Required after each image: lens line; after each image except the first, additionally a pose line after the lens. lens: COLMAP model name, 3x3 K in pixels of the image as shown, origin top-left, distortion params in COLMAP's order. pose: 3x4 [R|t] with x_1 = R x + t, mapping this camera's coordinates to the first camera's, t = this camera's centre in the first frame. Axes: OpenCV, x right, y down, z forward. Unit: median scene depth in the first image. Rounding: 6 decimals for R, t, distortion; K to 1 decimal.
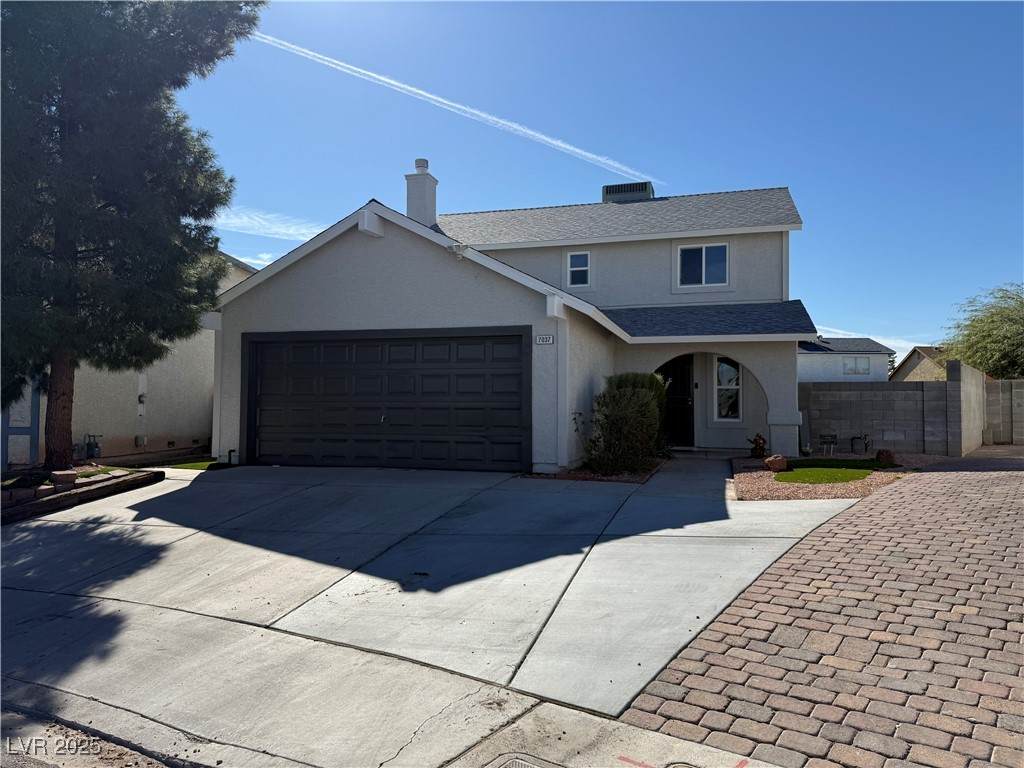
lens RADIAL K [[722.9, 0, 512.0], [0, 722.9, 384.0], [0, 0, 1]] dist [-0.003487, -0.001140]
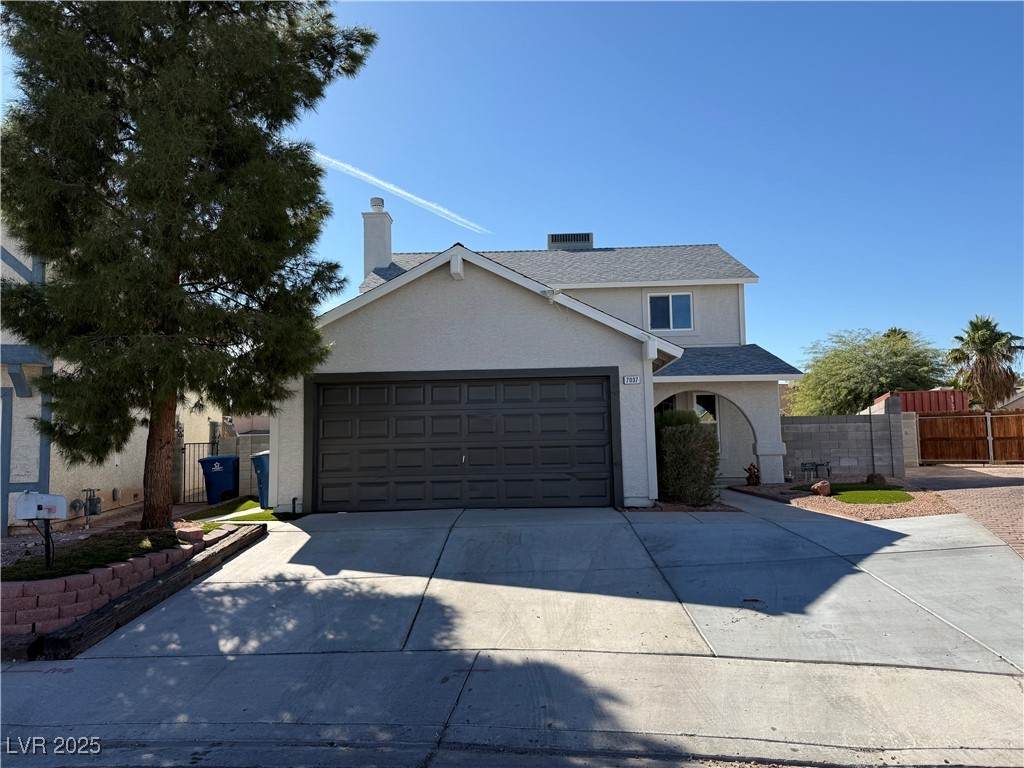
lens RADIAL K [[715.6, 0, 512.0], [0, 715.6, 384.0], [0, 0, 1]] dist [0.000572, -0.003163]
pose [[0.968909, -0.004692, 0.247371, -0.280724], [0.018440, 0.998409, -0.053289, -0.001932], [-0.246728, 0.056194, 0.967454, 0.015777]]
